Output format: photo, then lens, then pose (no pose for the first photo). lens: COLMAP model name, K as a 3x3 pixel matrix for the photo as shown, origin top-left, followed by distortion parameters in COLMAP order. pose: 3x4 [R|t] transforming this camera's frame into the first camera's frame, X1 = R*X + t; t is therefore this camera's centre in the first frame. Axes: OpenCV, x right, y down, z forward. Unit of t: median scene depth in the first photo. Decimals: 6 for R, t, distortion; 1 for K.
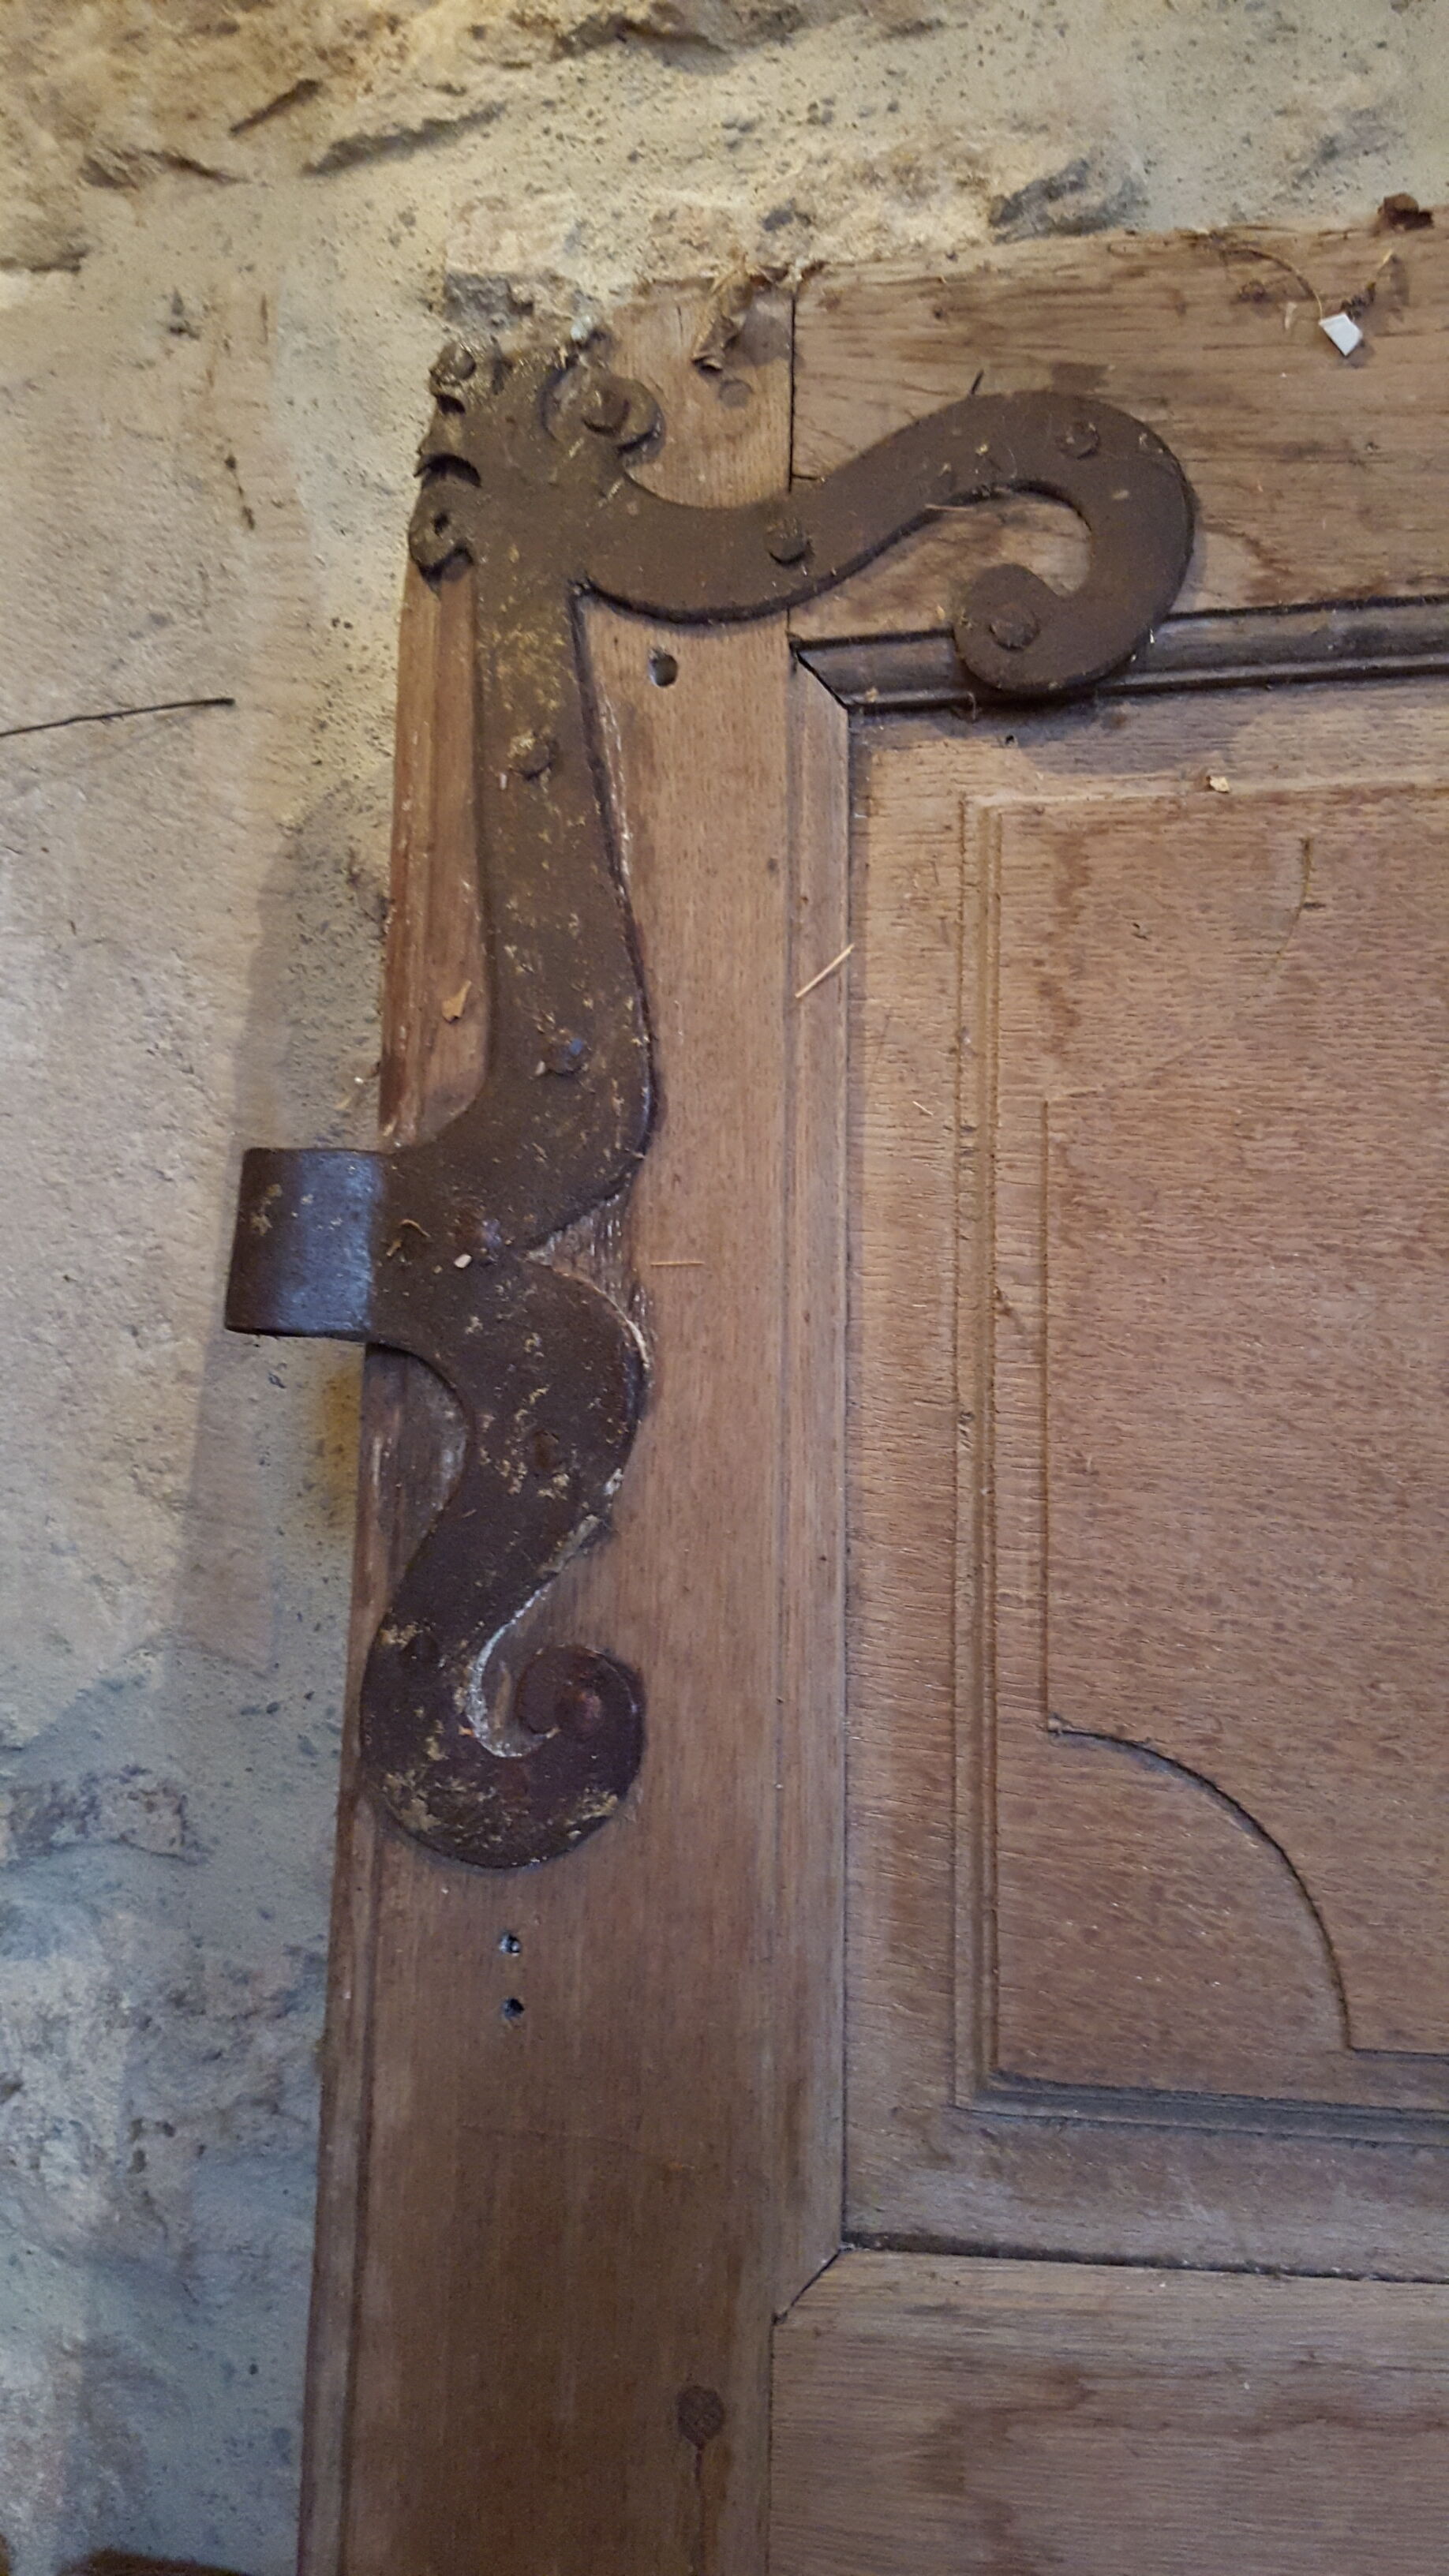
lens RADIAL K [[1984.4, 0, 724.5], [0, 1984.4, 1288.0], [0, 0, 1]] dist [0.128502, -0.270542]
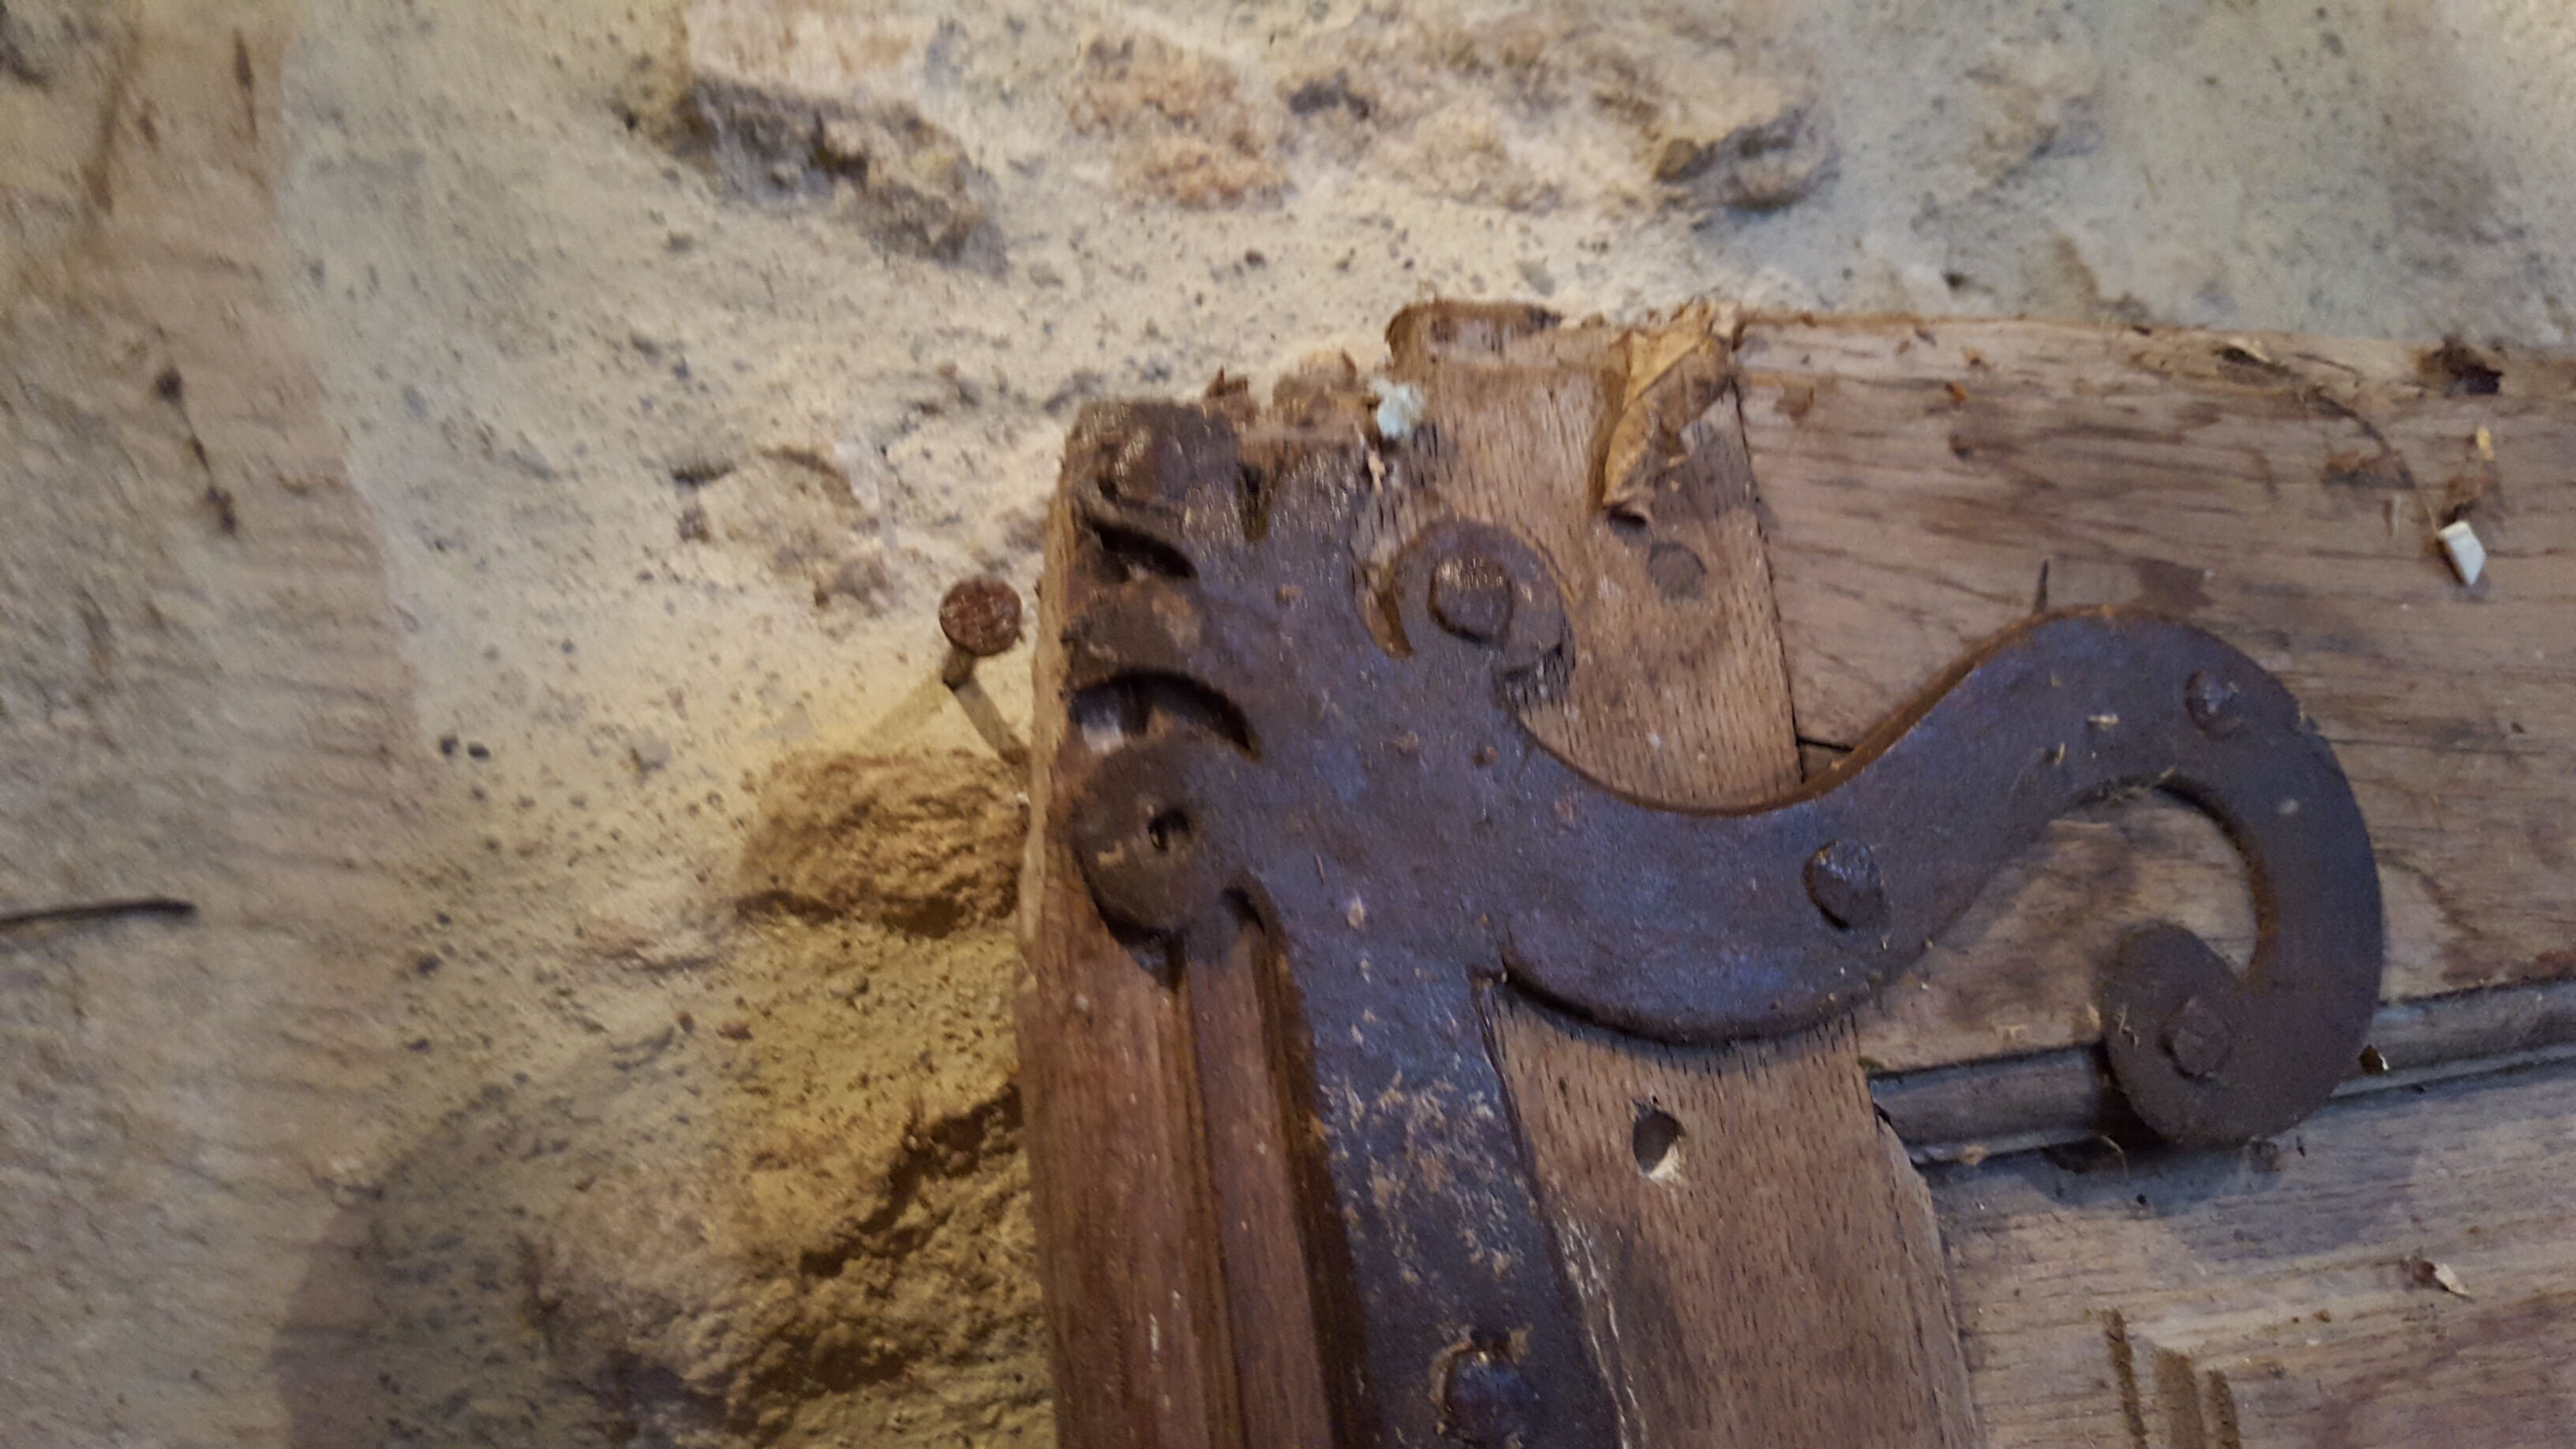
lens RADIAL K [[2017.4, 0, 1288.0], [0, 2017.4, 724.5], [0, 0, 1]] dist [0.120469, -0.293762]
pose [[0.834912, -0.023355, 0.549887, -0.365312], [0.050086, 0.998178, -0.033653, -0.386370], [-0.548099, 0.055639, 0.834561, 0.609886]]
